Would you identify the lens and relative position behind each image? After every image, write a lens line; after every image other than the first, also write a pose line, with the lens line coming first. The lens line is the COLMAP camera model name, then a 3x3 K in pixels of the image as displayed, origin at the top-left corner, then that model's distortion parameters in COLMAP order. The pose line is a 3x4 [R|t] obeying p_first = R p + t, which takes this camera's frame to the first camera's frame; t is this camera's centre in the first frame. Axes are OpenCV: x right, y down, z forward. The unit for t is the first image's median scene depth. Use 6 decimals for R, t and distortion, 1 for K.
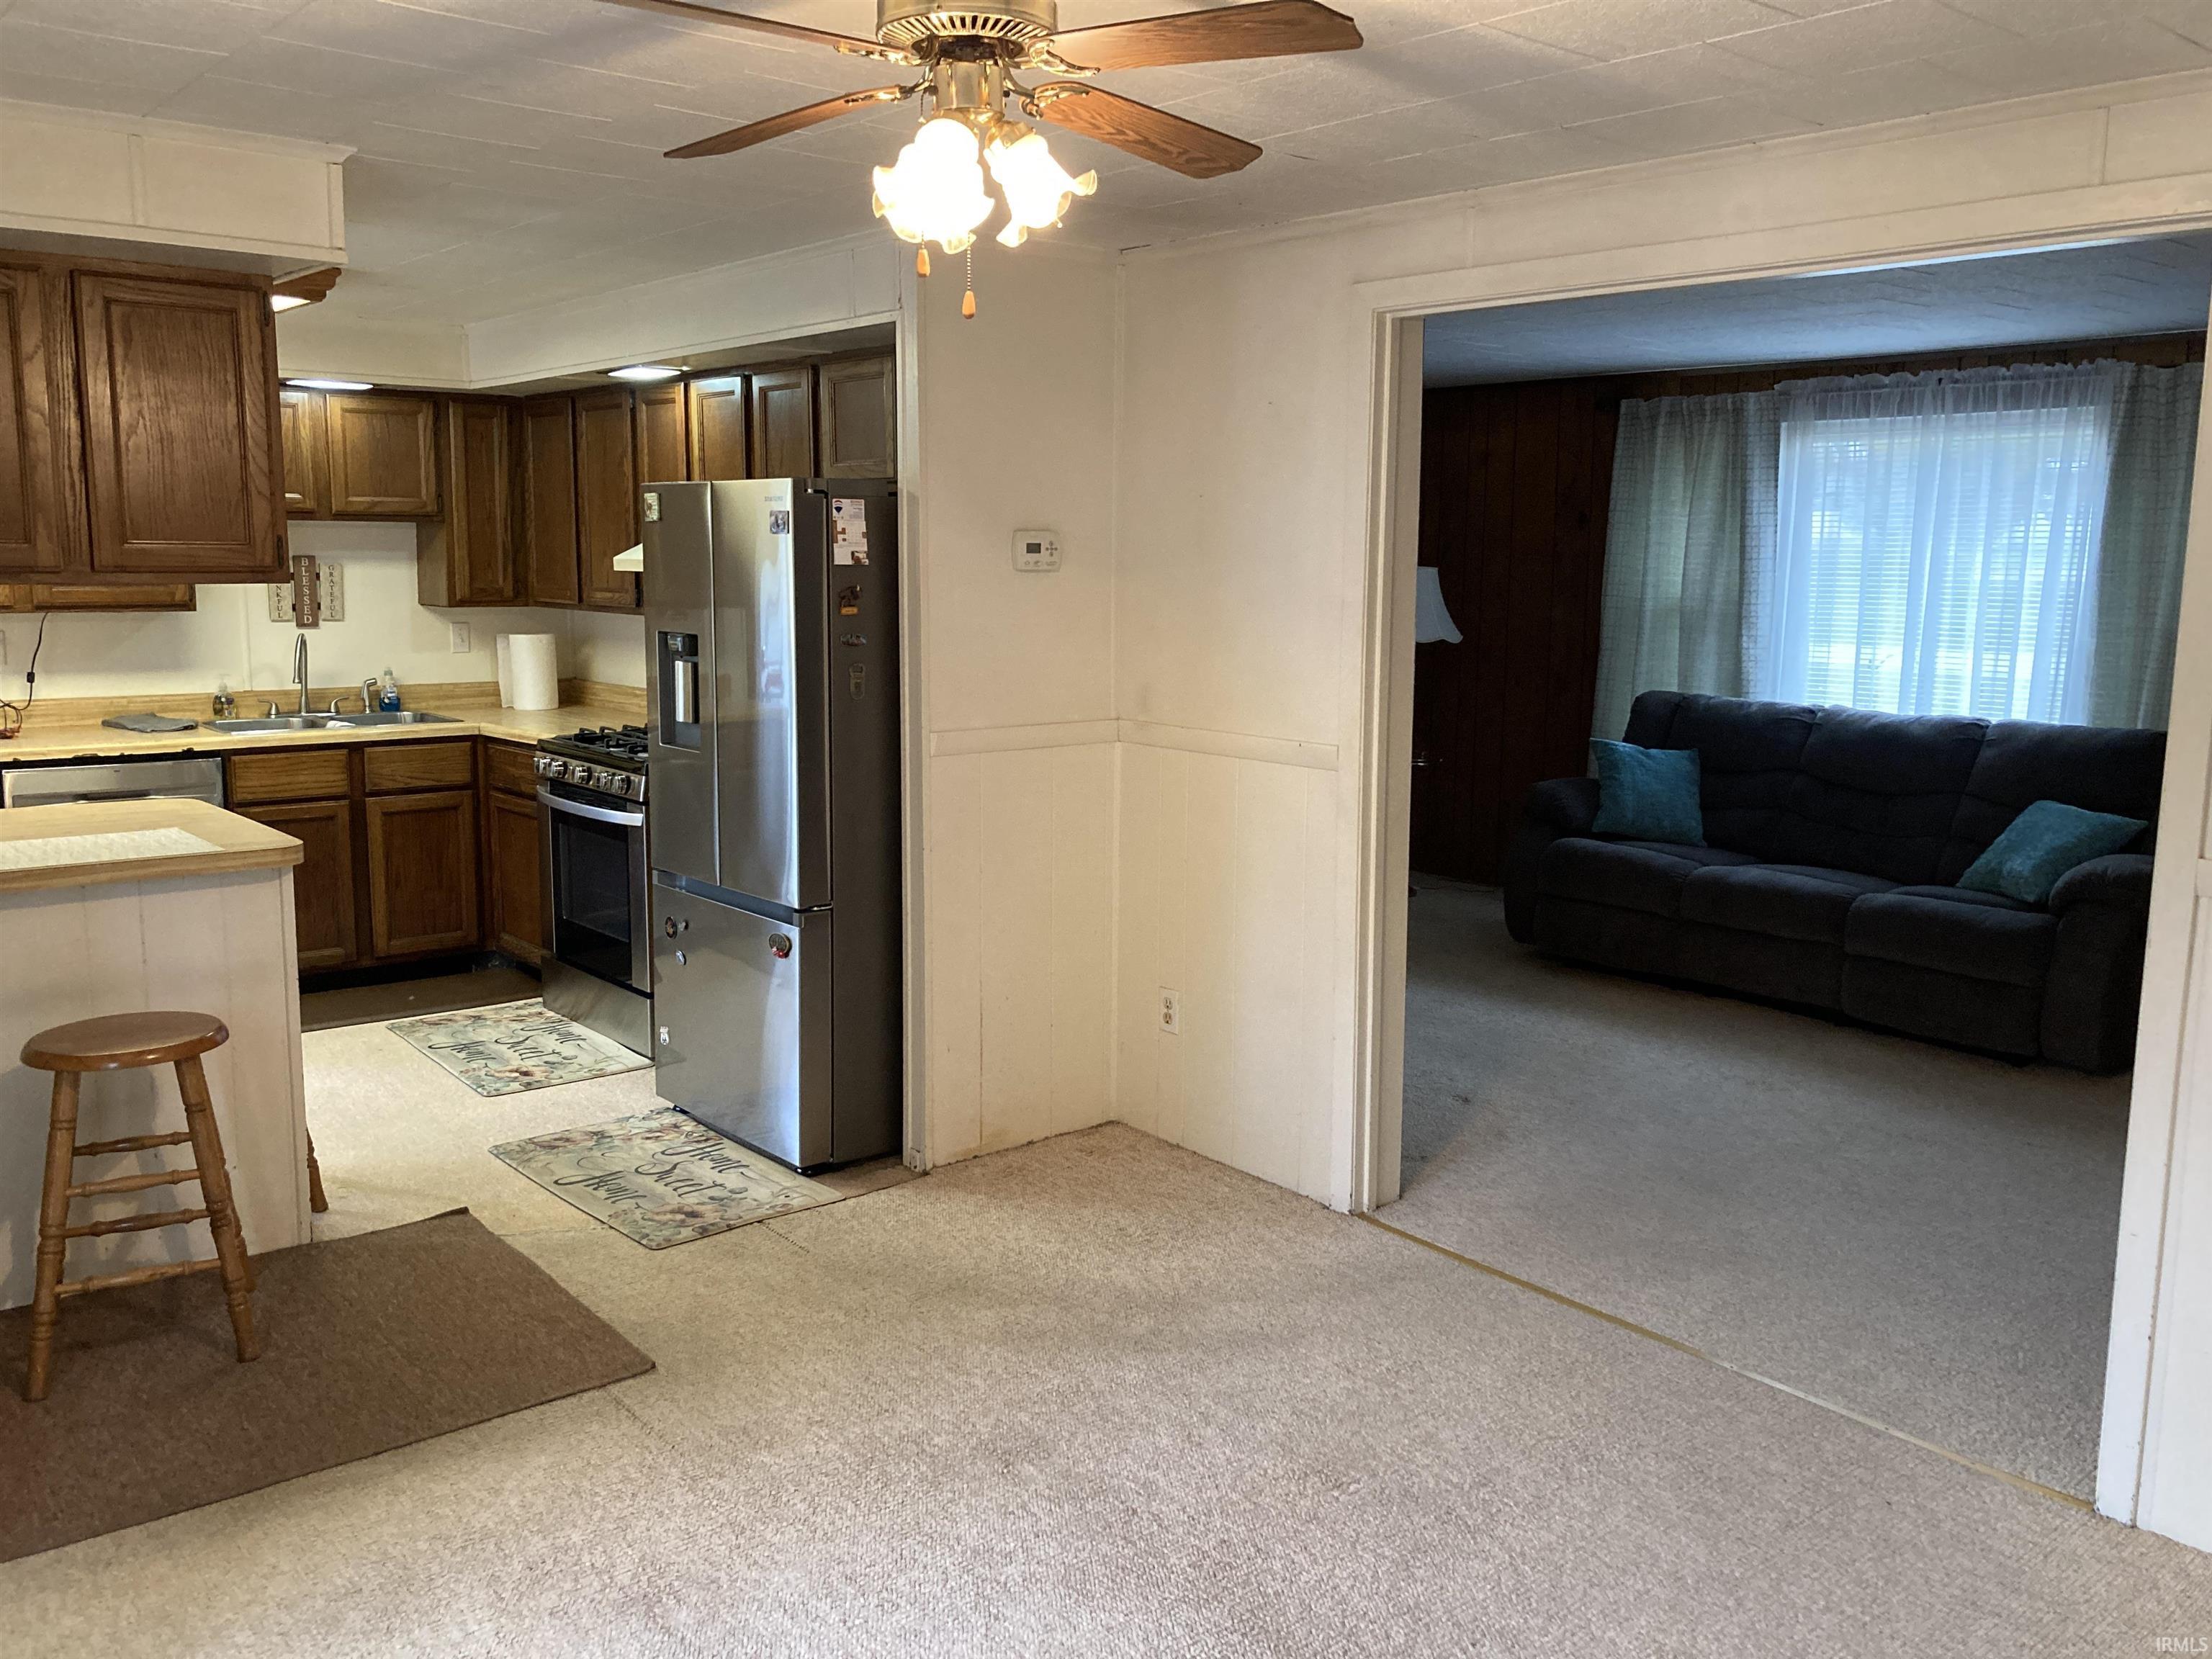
lens RADIAL K [[1821.4, 0, 1106.0], [0, 1821.4, 829.5], [0, 0, 1]] dist [0.000526, 0.011627]
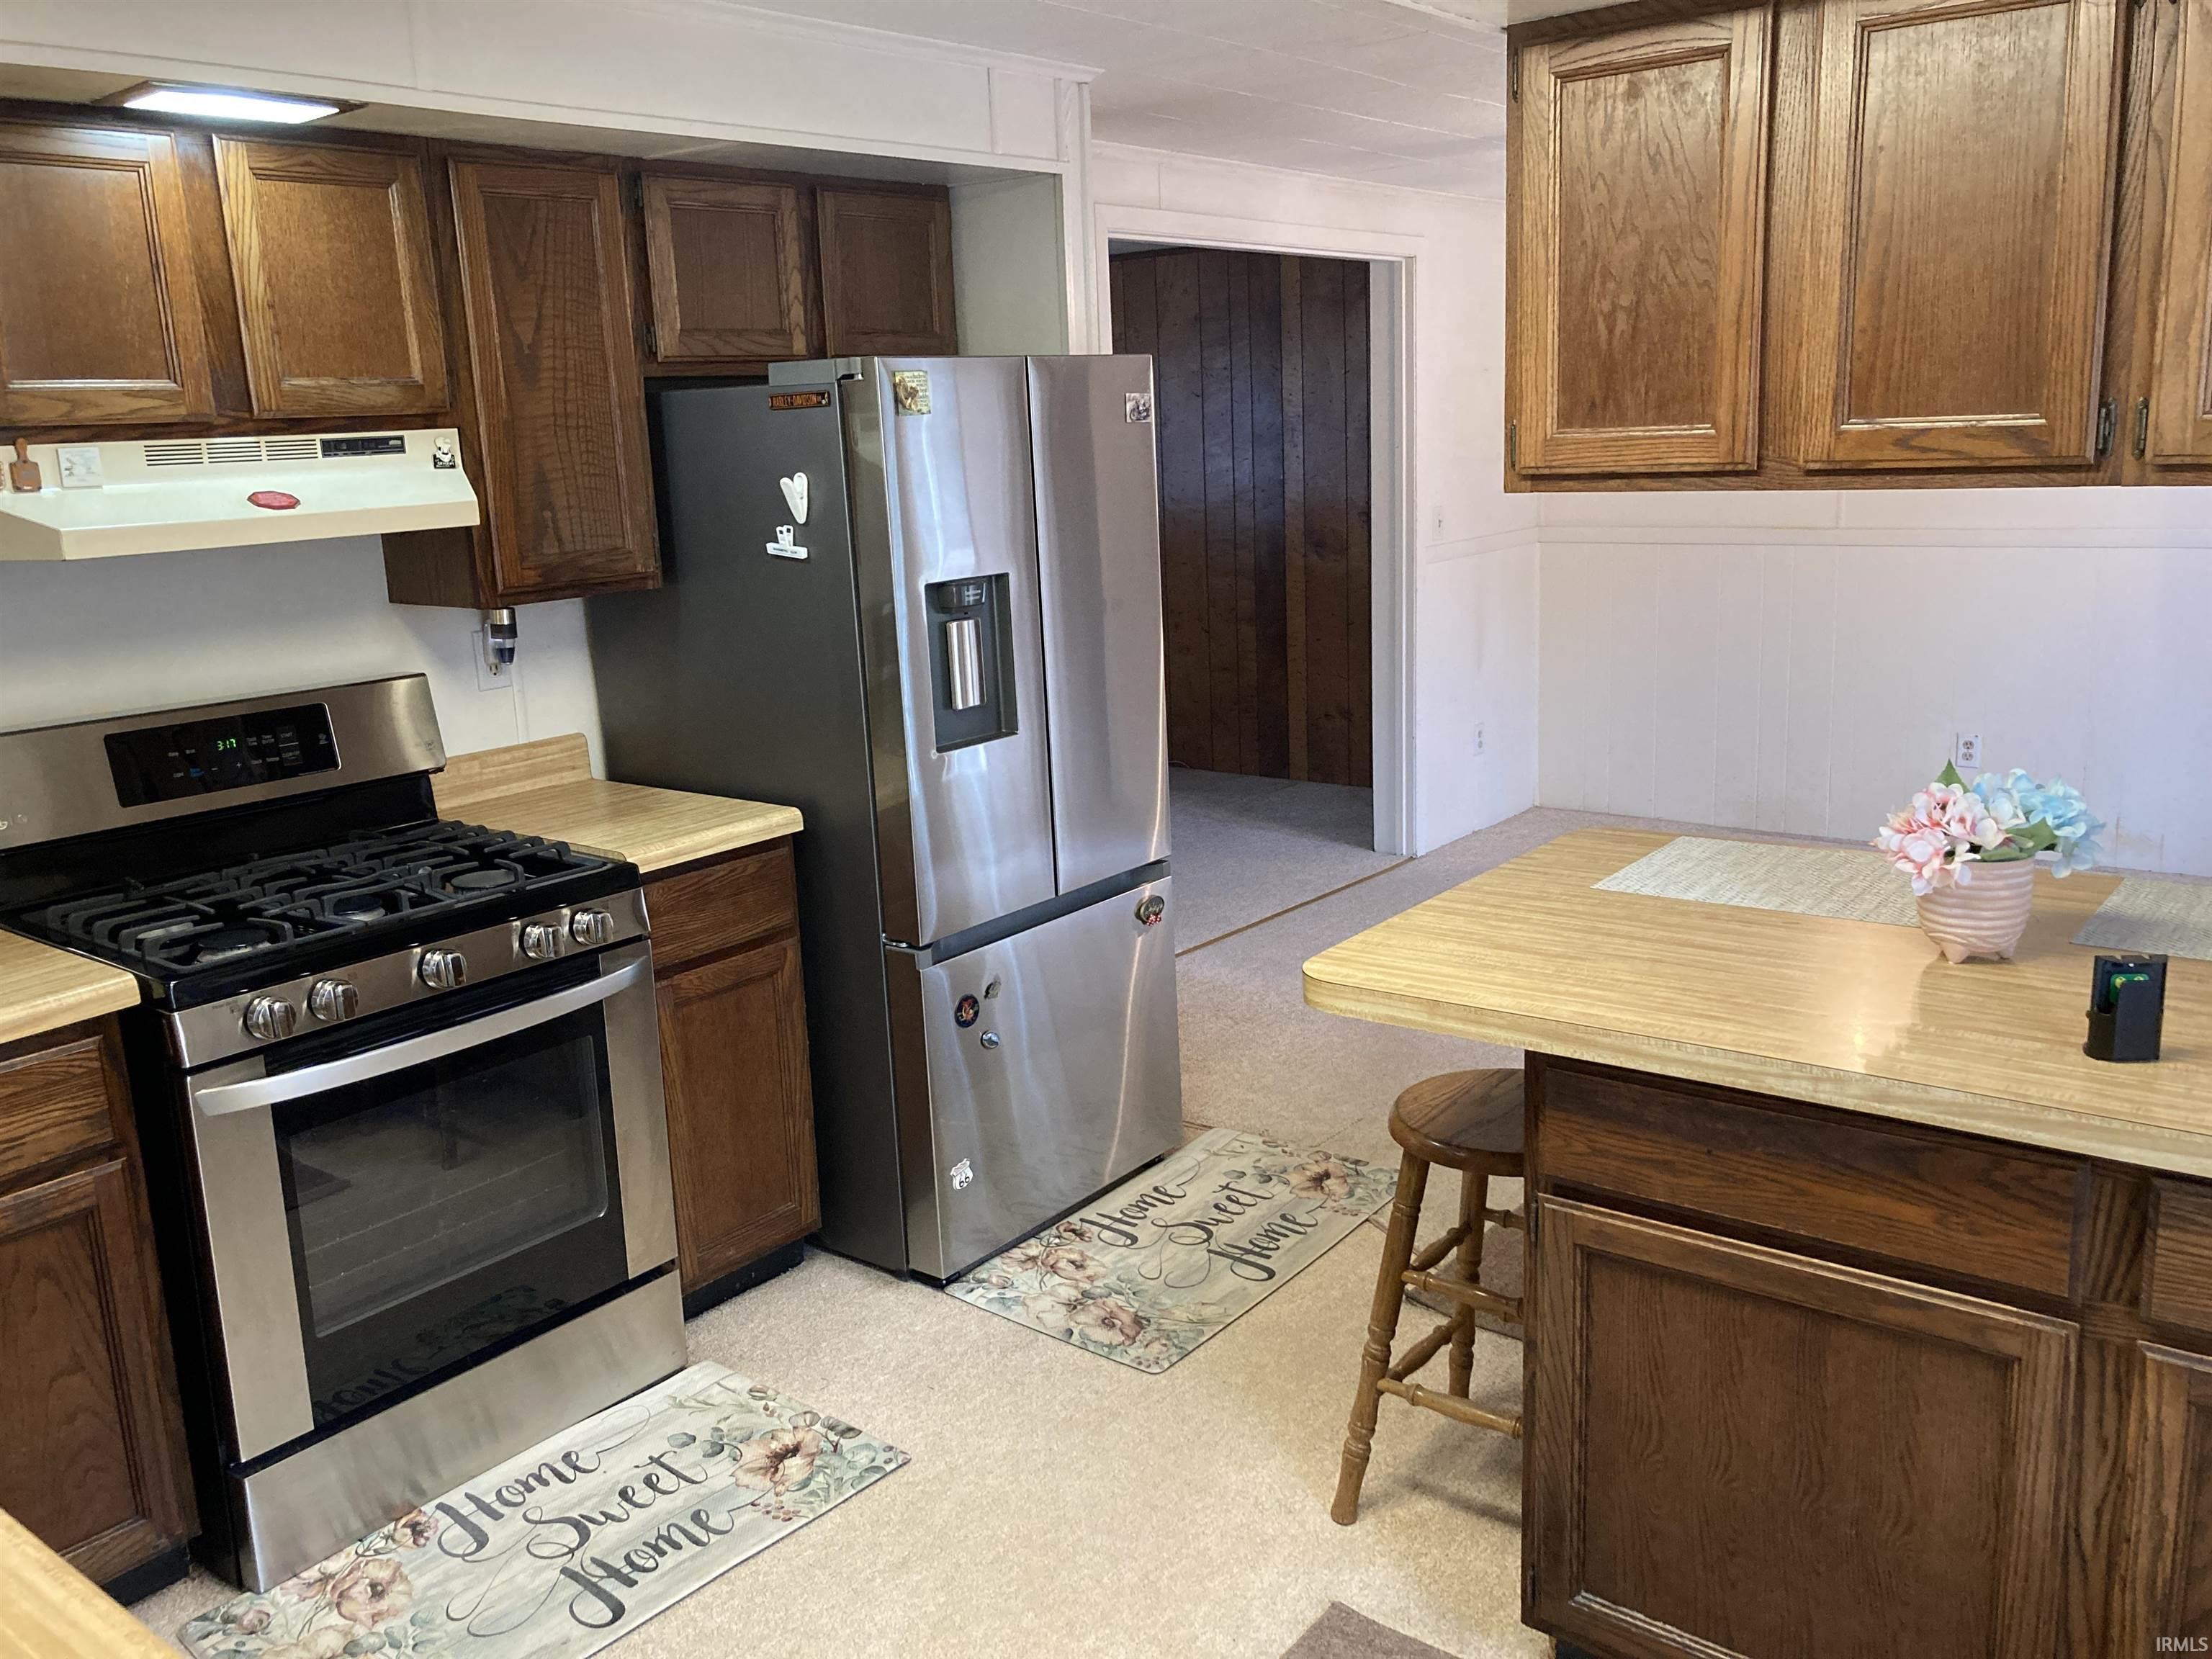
lens RADIAL K [[1821.4, 0, 1106.0], [0, 1821.4, 829.5], [0, 0, 1]] dist [0.000526, 0.011627]
pose [[-0.199151, -0.239750, 0.950189, -0.909550], [0.177153, 0.944829, 0.275527, -0.202822], [-0.963824, 0.223200, -0.145691, 1.042407]]
